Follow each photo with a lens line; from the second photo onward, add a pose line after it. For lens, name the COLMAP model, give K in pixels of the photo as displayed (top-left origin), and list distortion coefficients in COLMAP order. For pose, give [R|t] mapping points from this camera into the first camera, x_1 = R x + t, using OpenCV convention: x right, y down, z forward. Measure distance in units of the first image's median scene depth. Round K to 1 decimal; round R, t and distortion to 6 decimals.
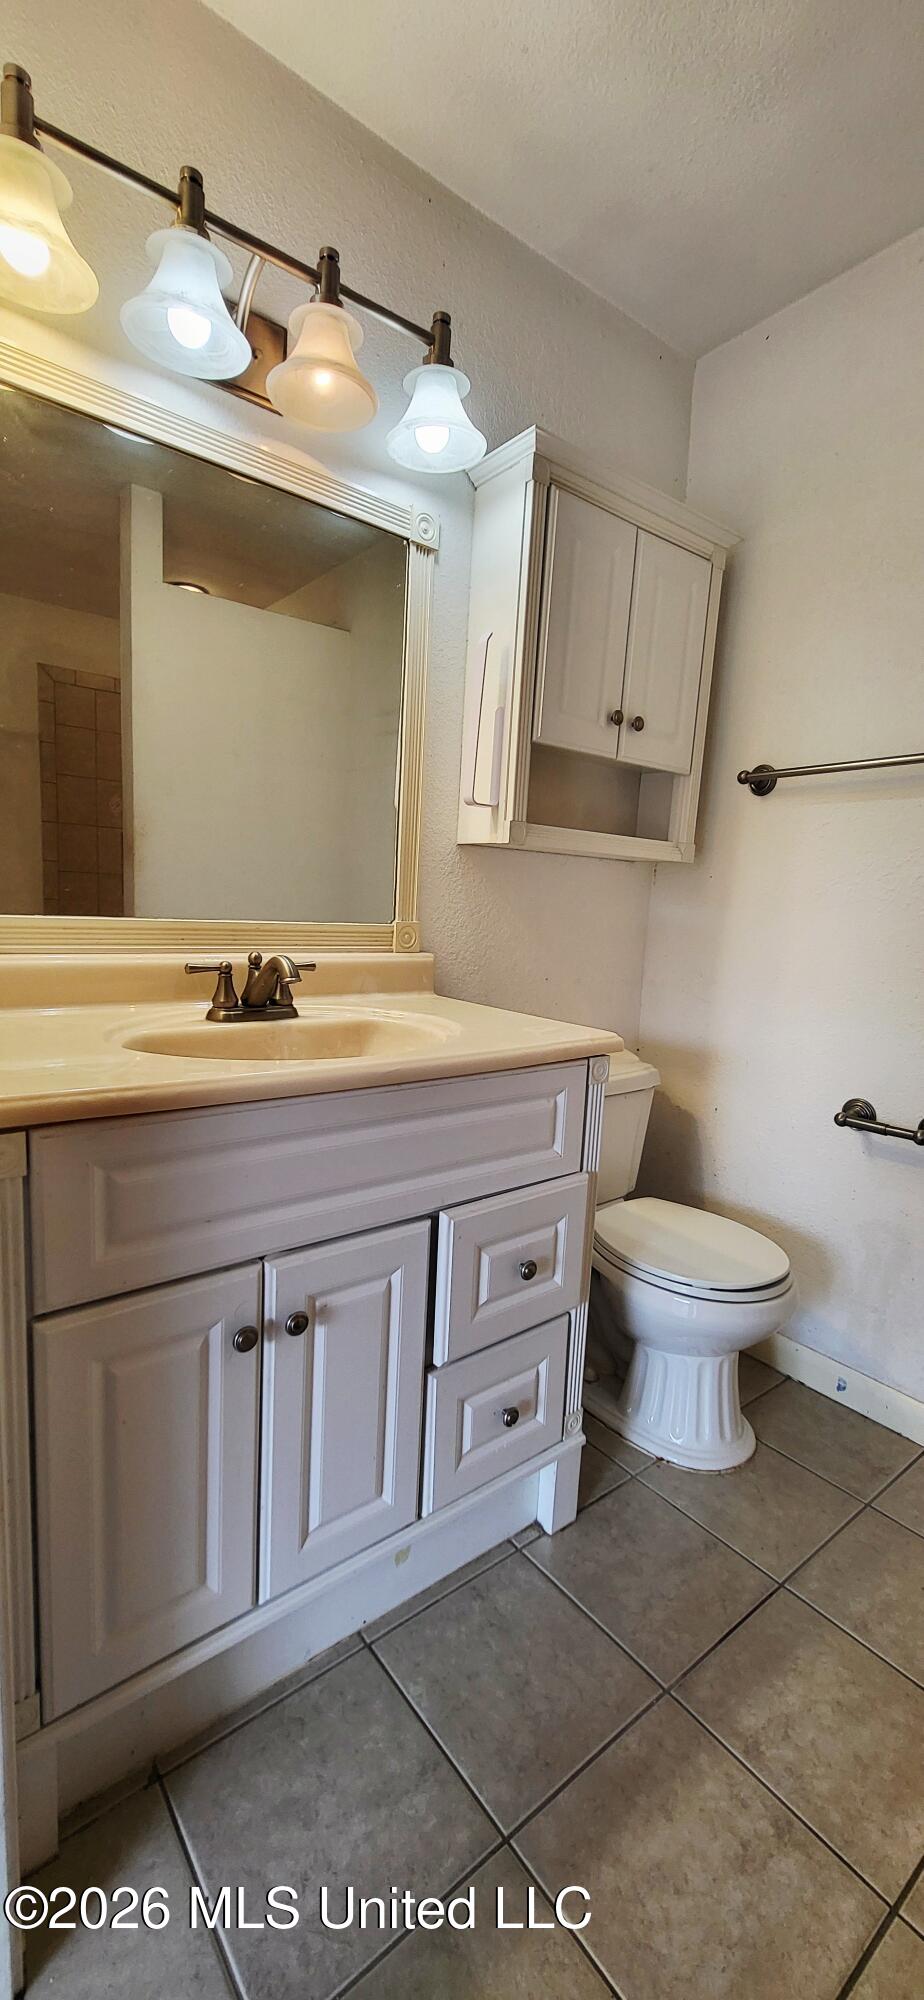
lens RADIAL K [[784.9, 0, 446.7], [0, 784.9, 1004.9], [0, 0, 1]] dist [0.003810, -0.000766]
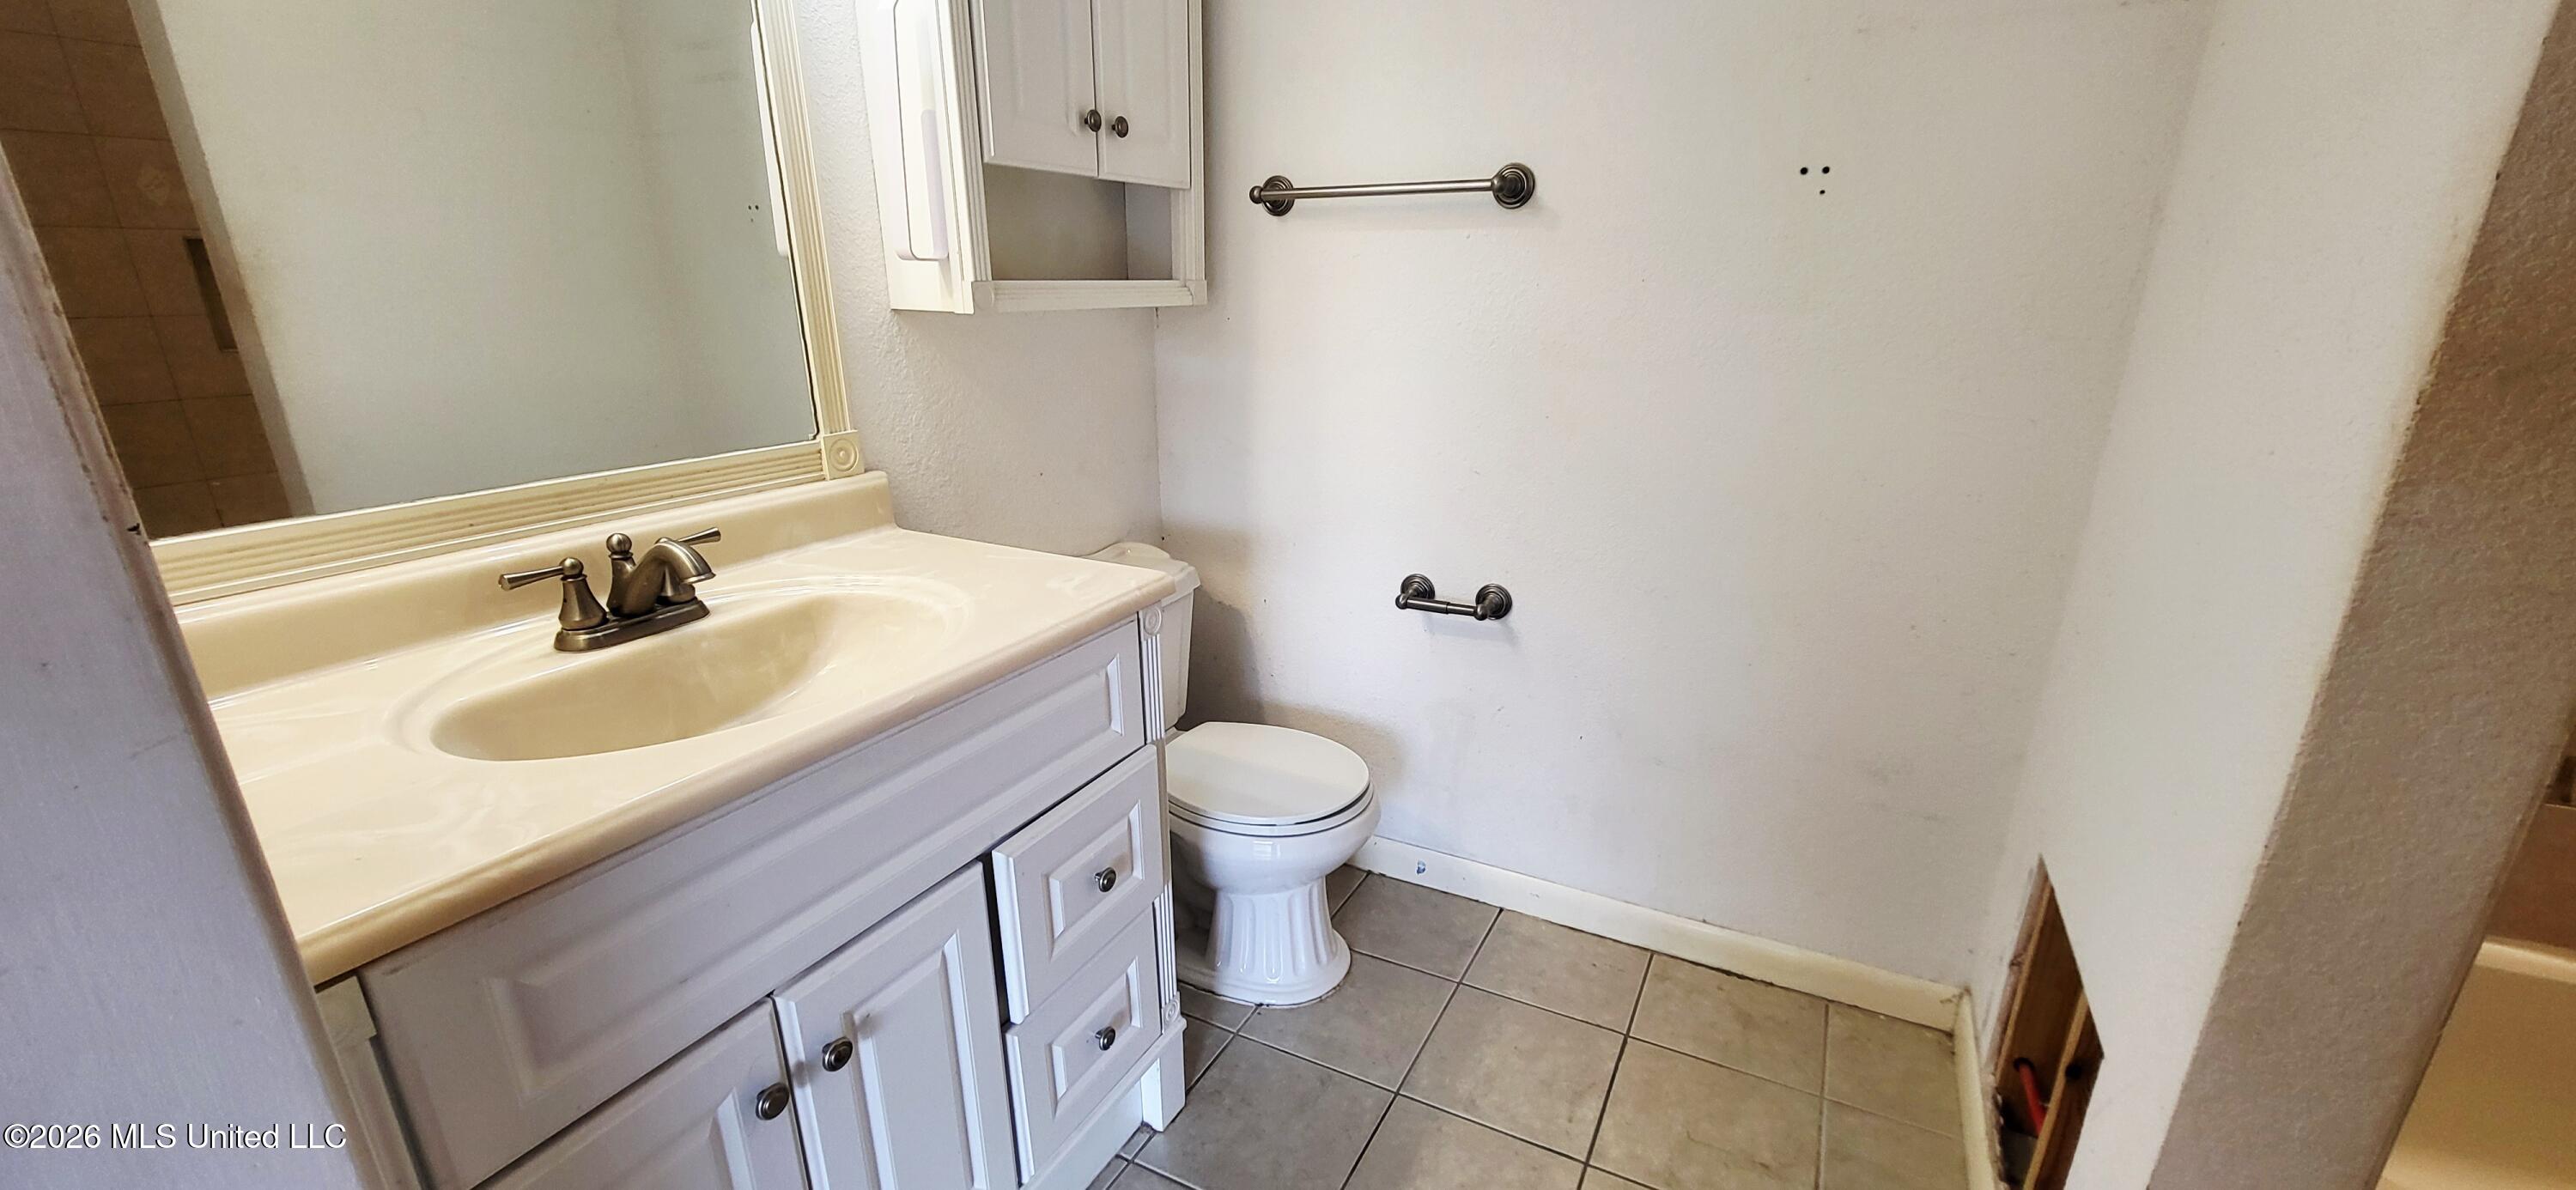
lens RADIAL K [[1010.9, 0, 1298.8], [0, 1010.9, 605.7], [0, 0, 1]] dist [0.003810, -0.000766]
pose [[0.908506, -0.174808, 0.379552, -0.052535], [0.099696, 0.972740, 0.209373, -0.116257], [-0.405806, -0.152377, 0.901168, -0.000456]]
